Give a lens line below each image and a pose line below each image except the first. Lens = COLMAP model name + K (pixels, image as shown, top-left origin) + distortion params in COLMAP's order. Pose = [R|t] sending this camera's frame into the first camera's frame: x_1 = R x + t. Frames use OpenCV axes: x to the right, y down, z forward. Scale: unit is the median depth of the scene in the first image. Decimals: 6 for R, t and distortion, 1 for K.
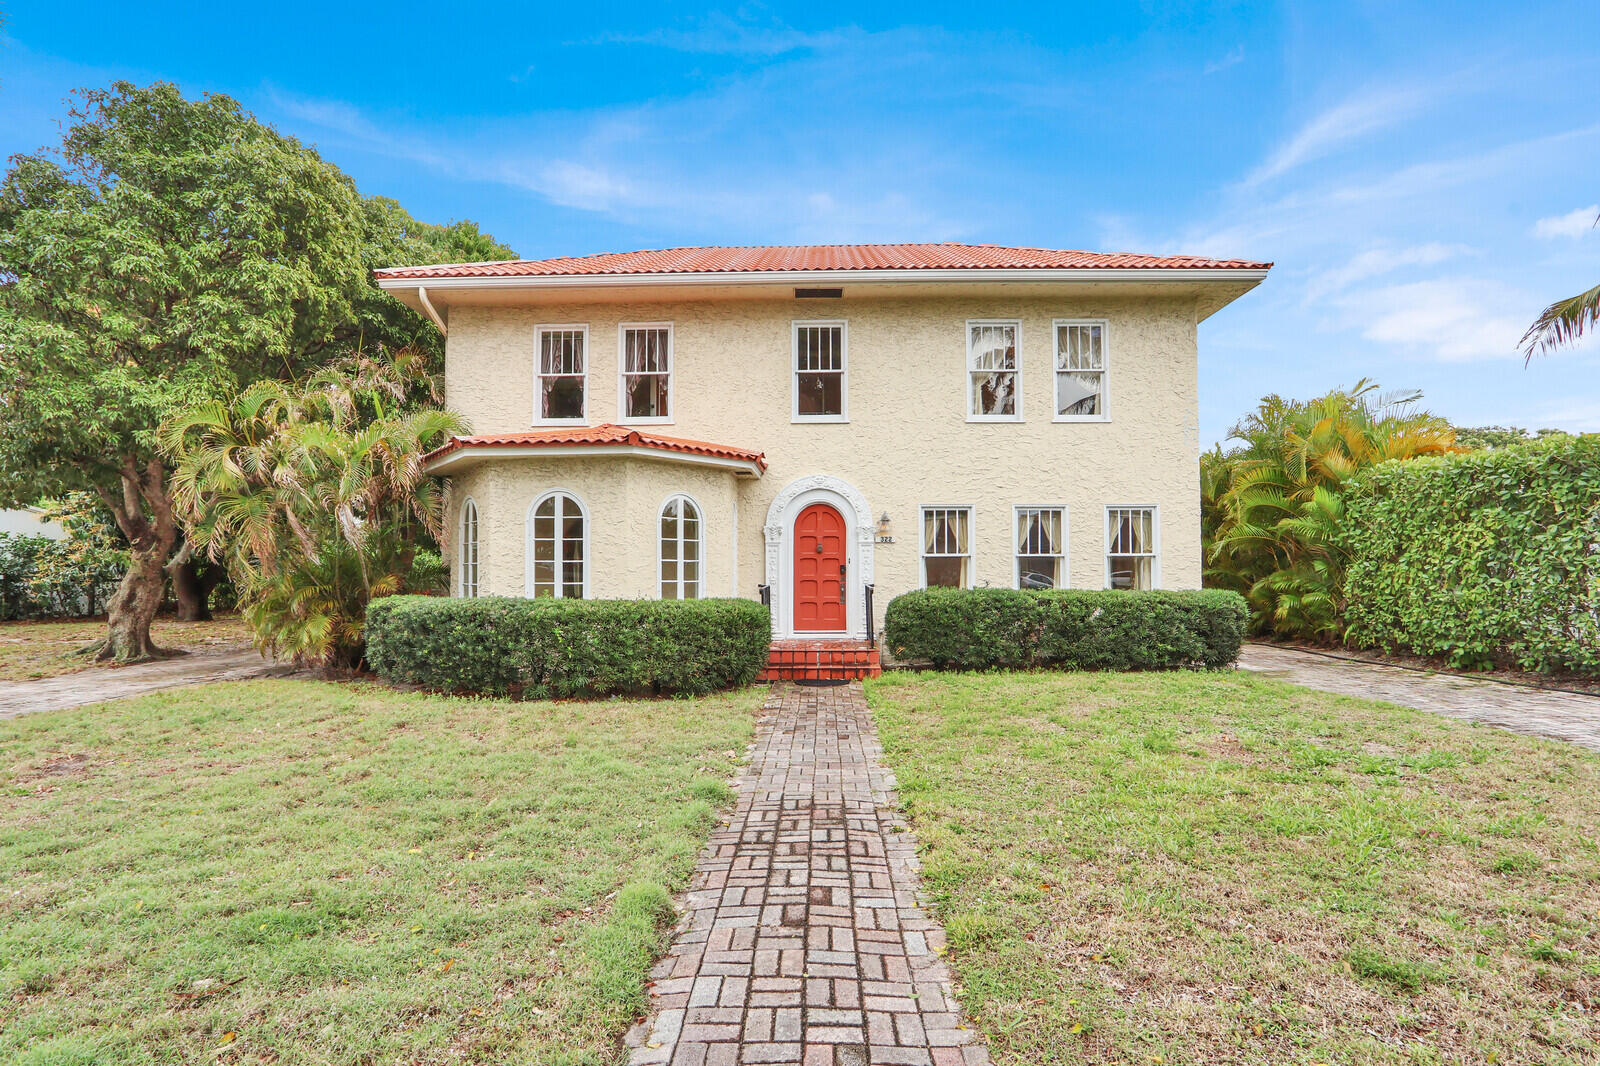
lens RADIAL K [[732.1, 0, 813.7], [0, 732.1, 534.6], [0, 0, 1]] dist [-0.027373, -0.000669]
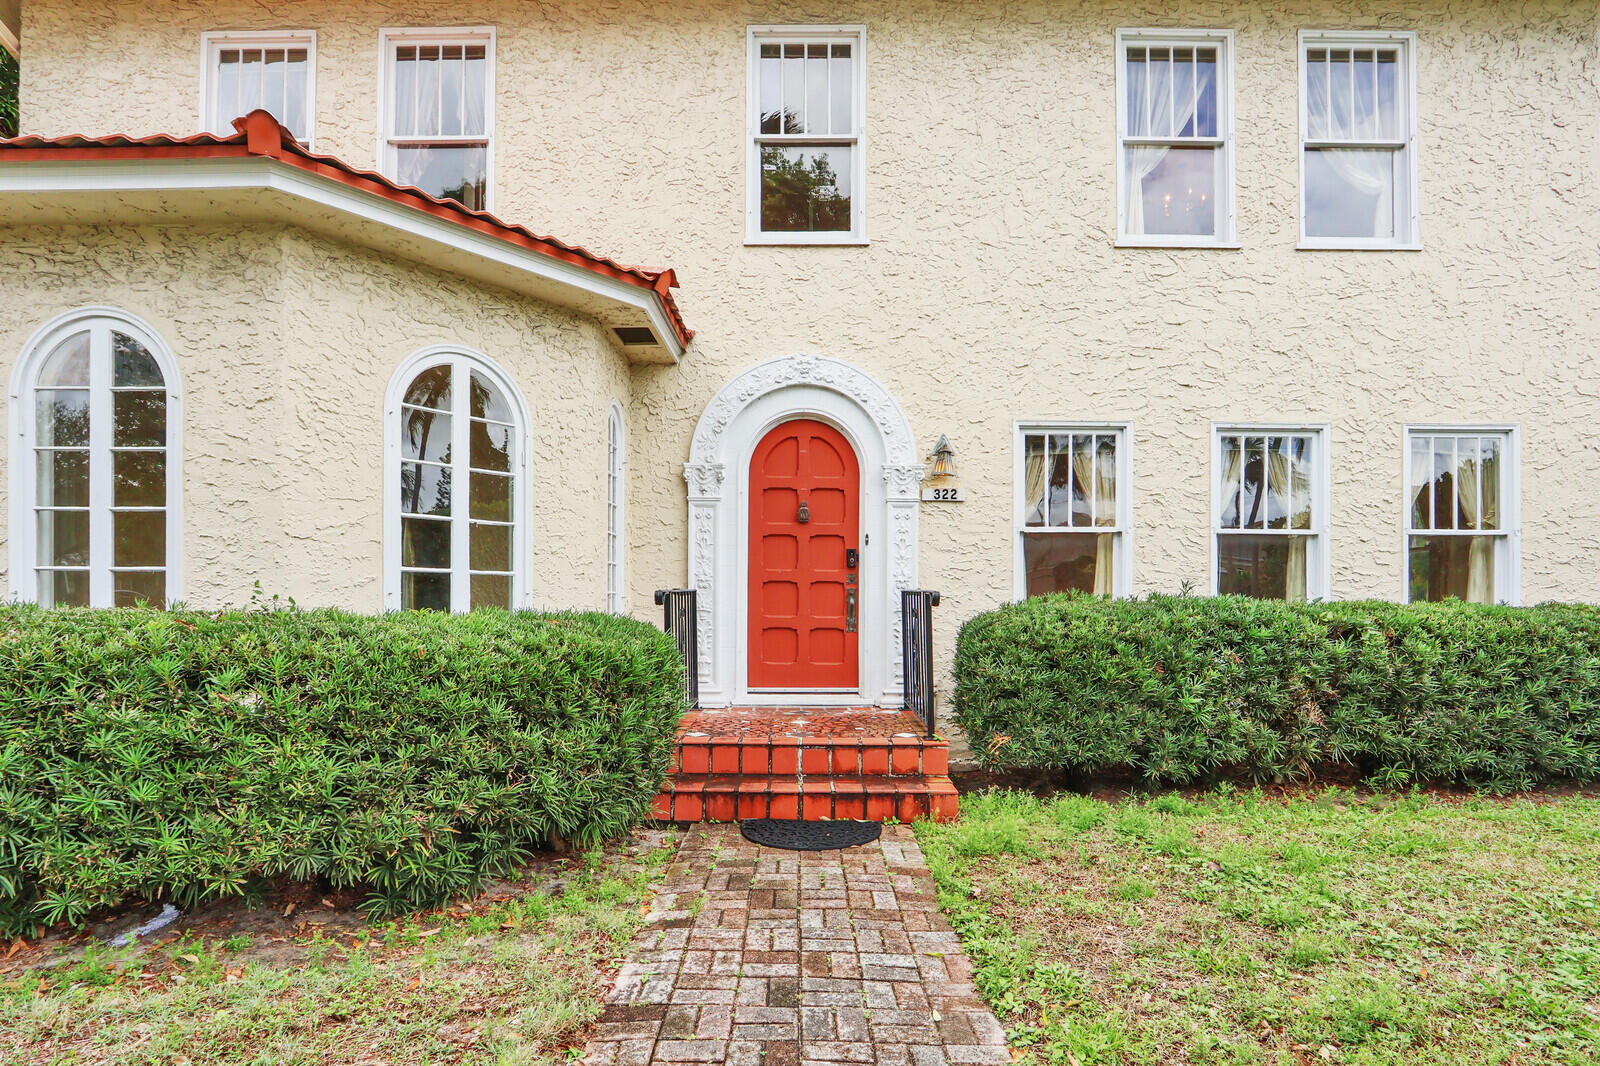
lens RADIAL K [[810.0, 0, 782.7], [0, 810.0, 527.1], [0, 0, 1]] dist [-0.010141, 0.000399]
pose [[0.999921, 0.006085, -0.011015, 0.000485], [-0.006478, 0.999332, -0.035967, 0.047940], [0.010789, 0.036035, 0.999292, 0.488106]]
